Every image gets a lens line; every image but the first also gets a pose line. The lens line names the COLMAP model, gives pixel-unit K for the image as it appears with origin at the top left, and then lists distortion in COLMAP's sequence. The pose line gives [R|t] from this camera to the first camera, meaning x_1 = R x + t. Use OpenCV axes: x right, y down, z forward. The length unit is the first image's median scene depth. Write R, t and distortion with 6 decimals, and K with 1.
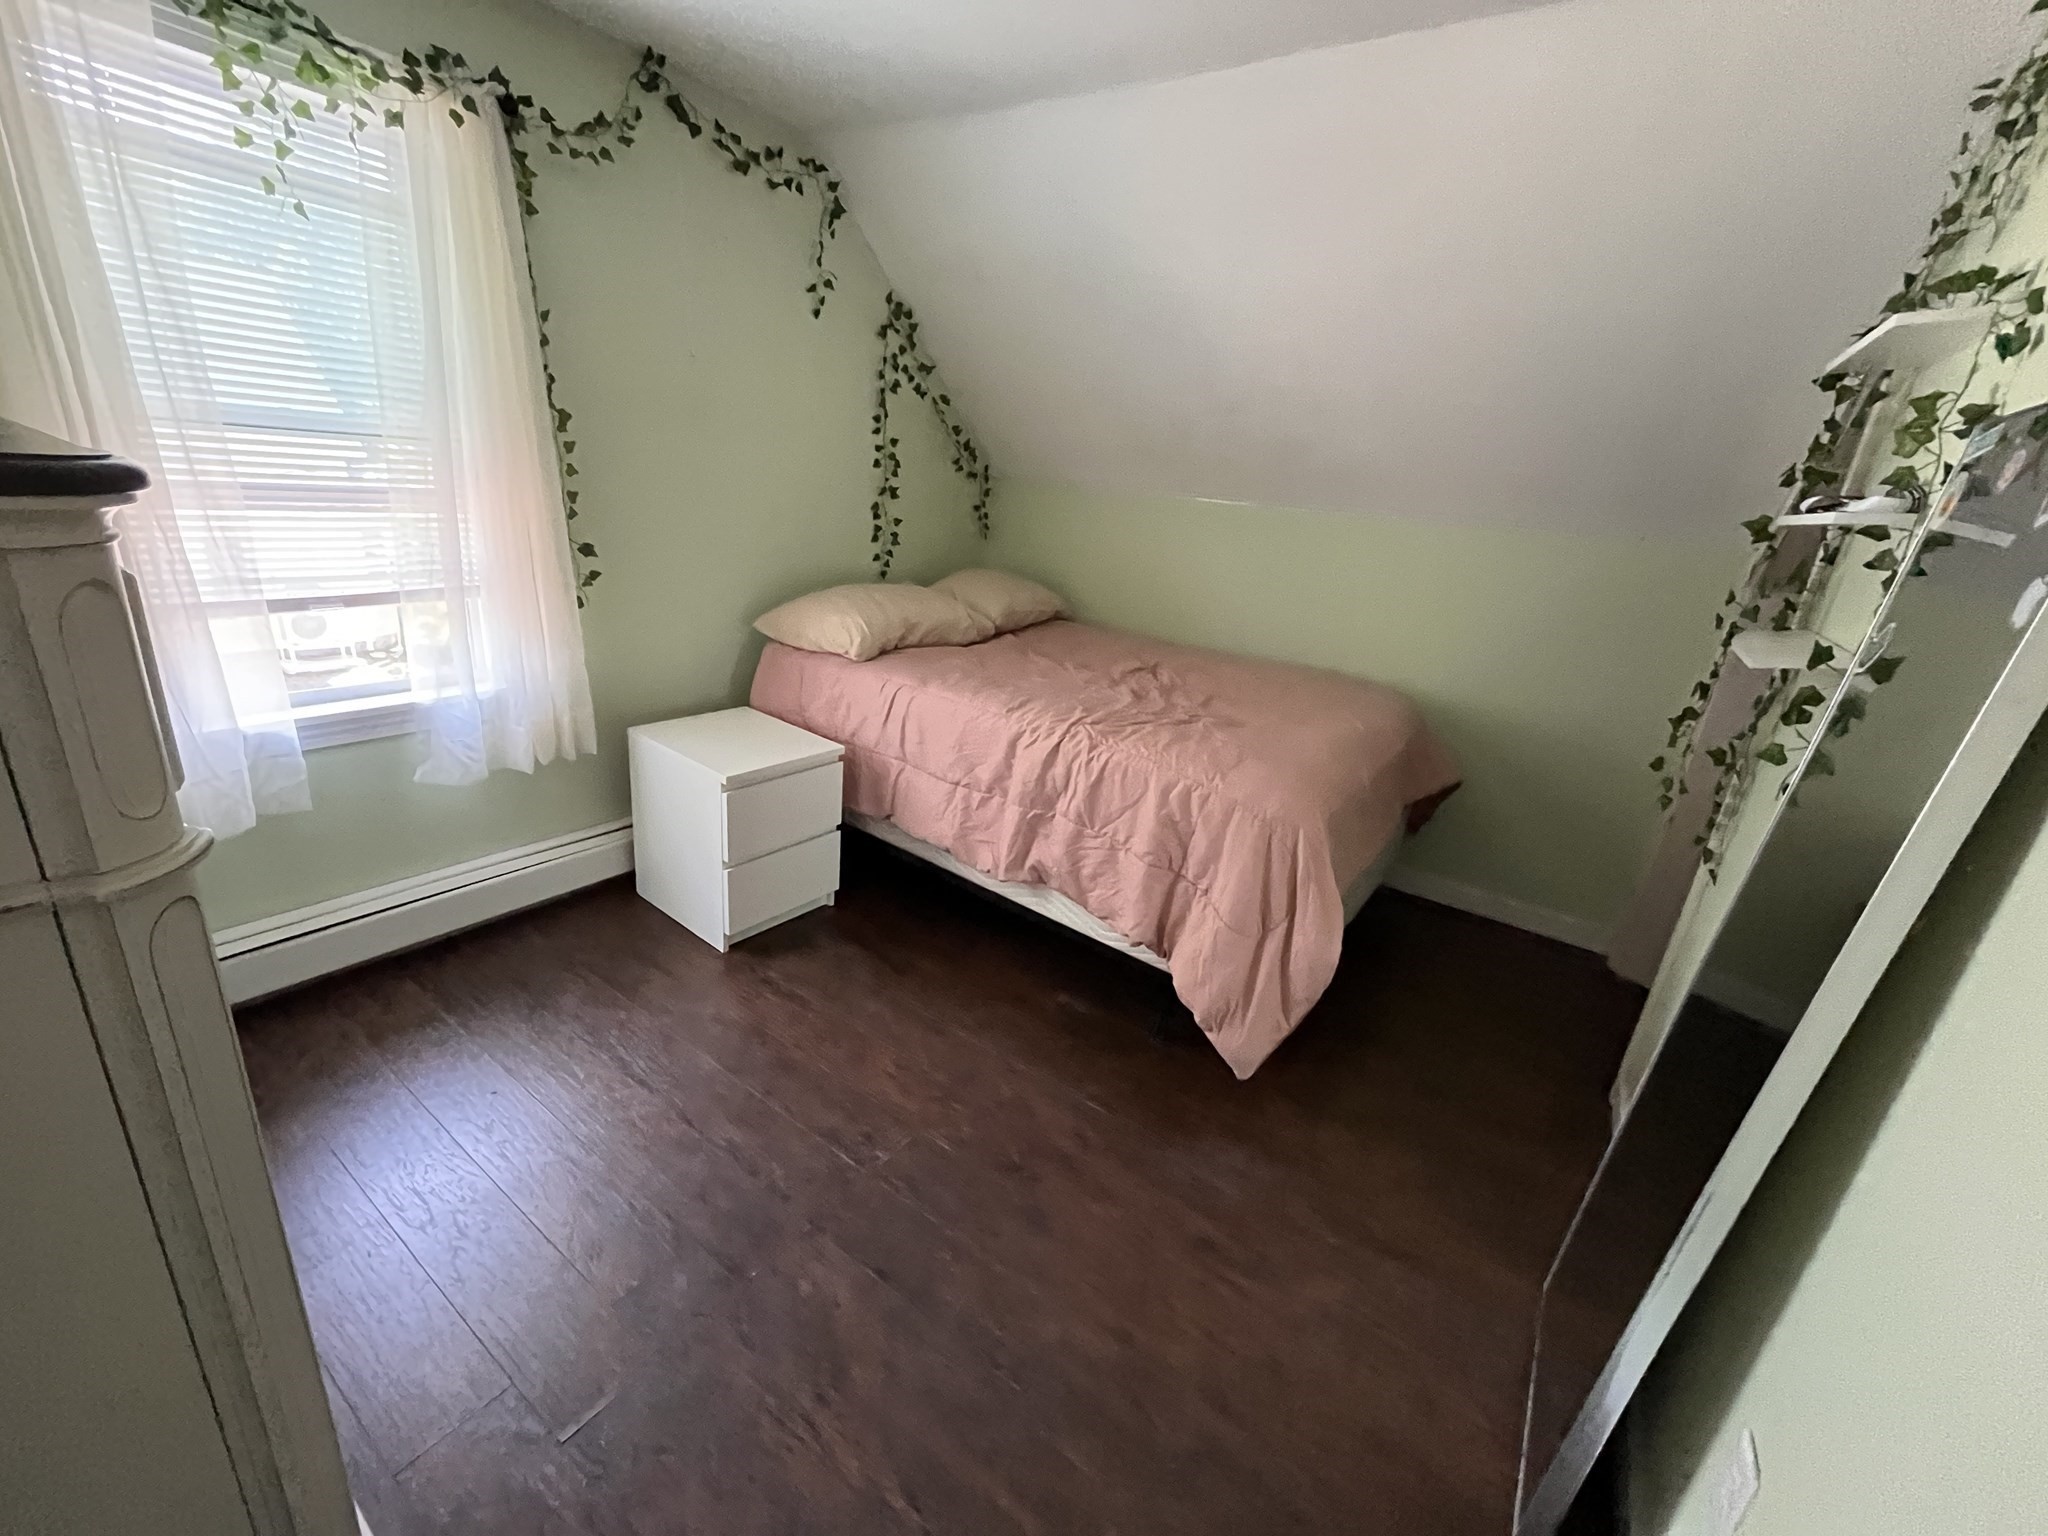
lens RADIAL K [[828.2, 0, 1017.2], [0, 828.2, 766.2], [0, 0, 1]] dist [-0.001371, -0.000442]
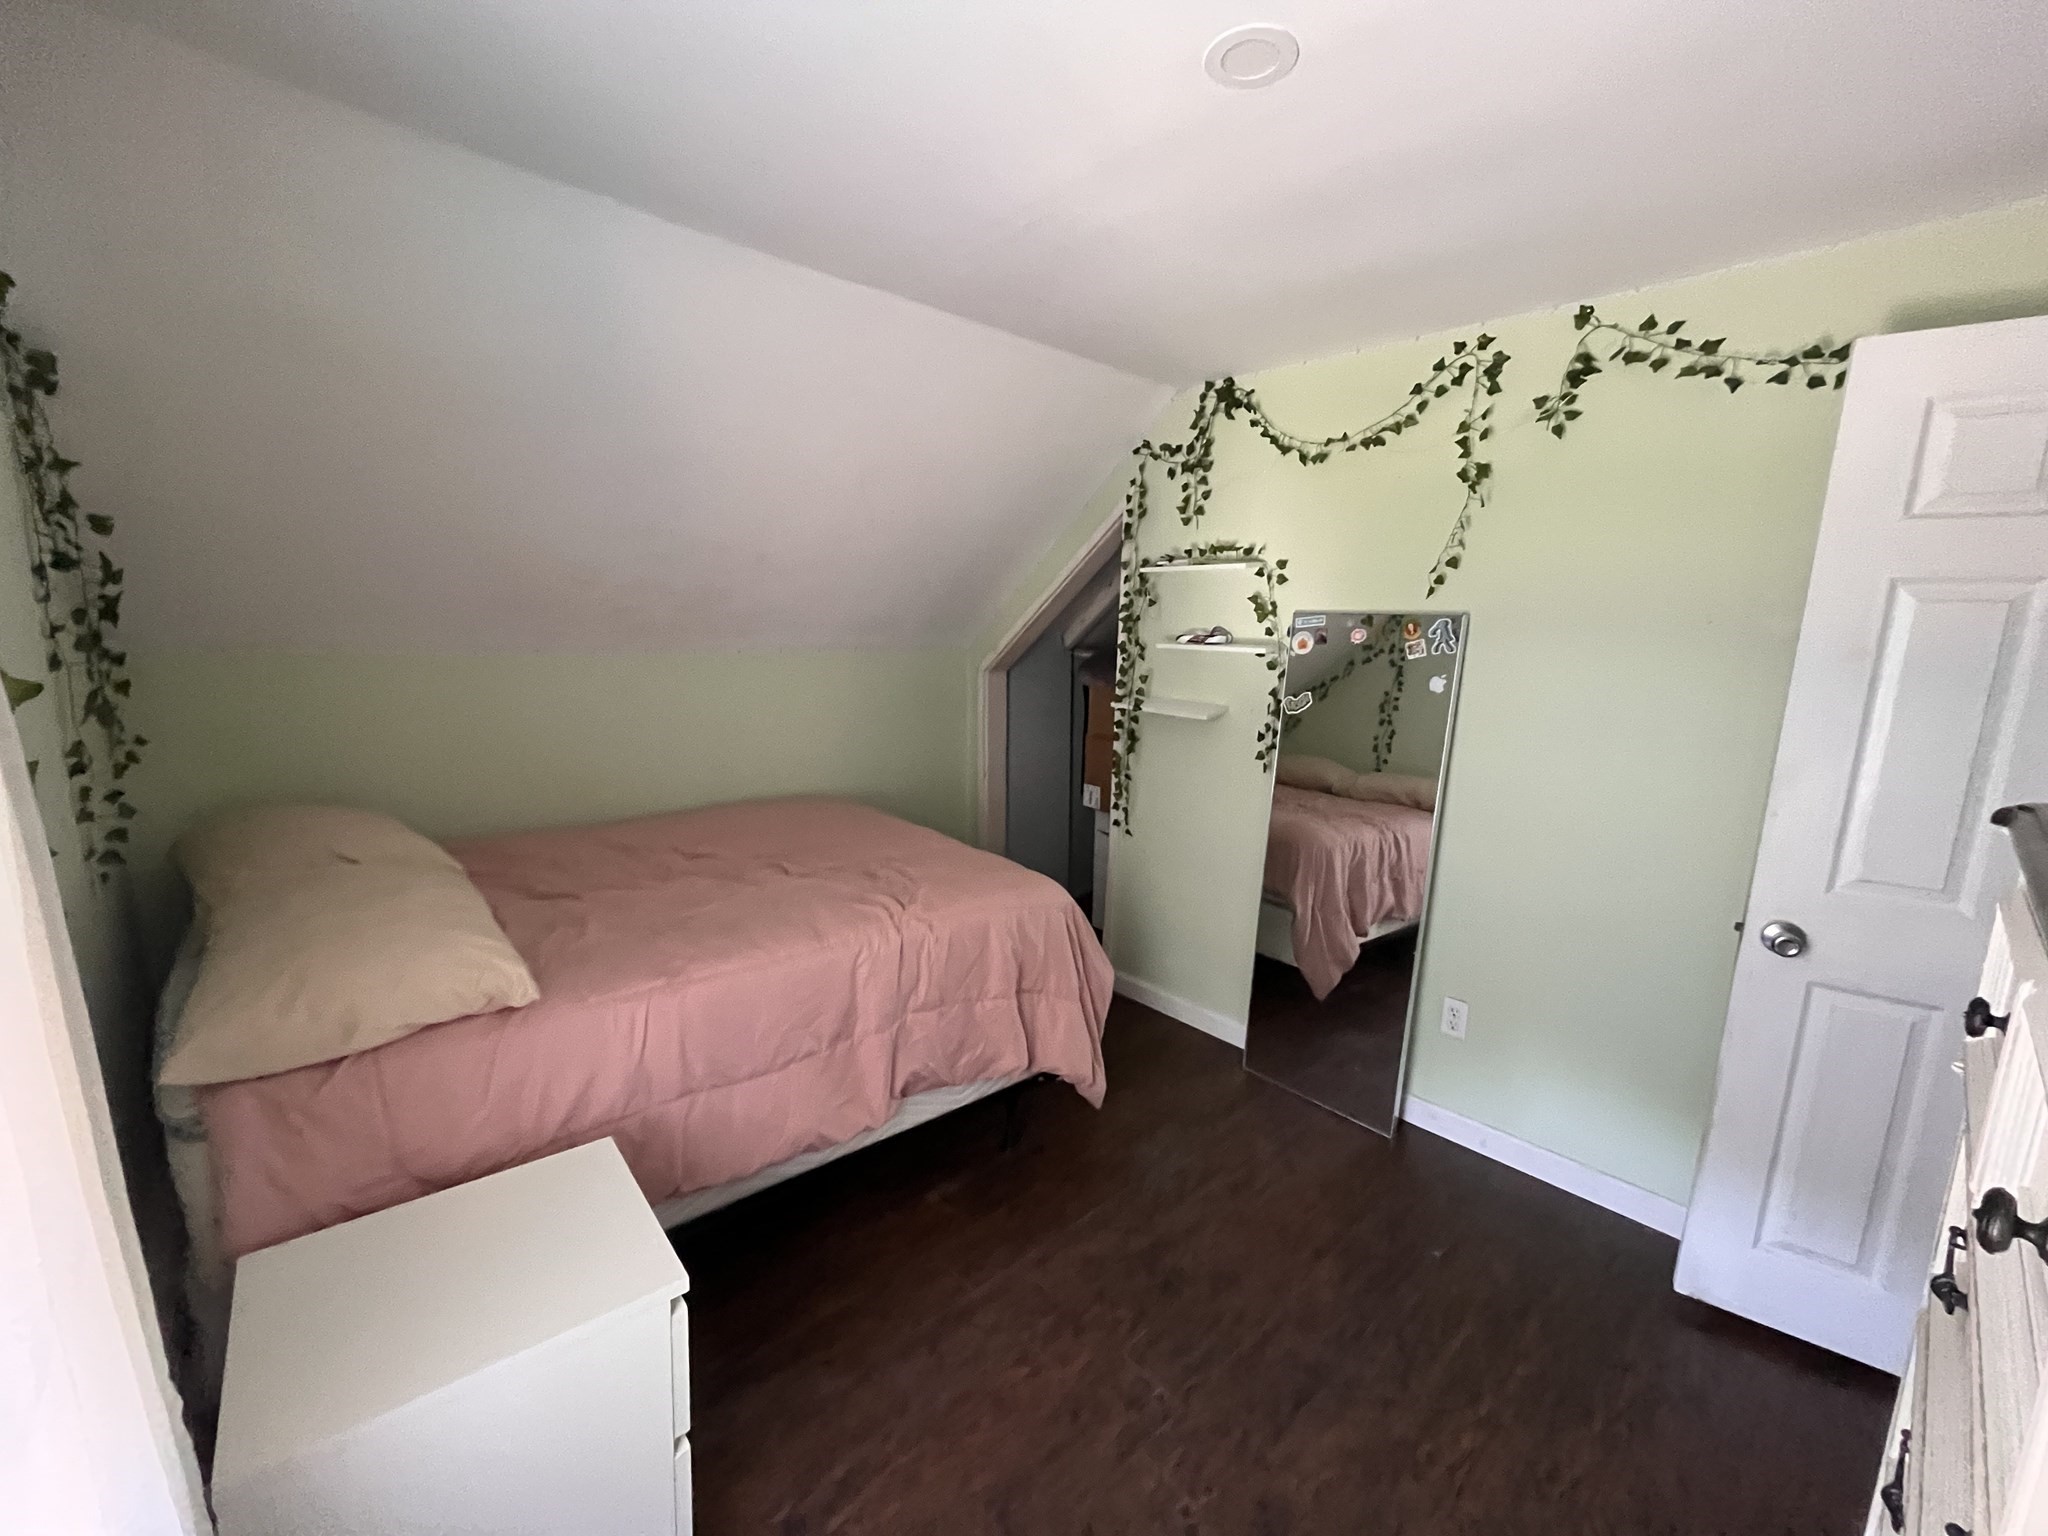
lens RADIAL K [[806.7, 0, 1024.9], [0, 806.7, 778.8], [0, 0, 1]] dist [-0.000429, -0.000054]
pose [[0.221082, -0.251375, 0.942302, -0.748121], [0.319035, 0.931691, 0.173692, -0.320453], [-0.921596, 0.262228, 0.286177, 0.595251]]
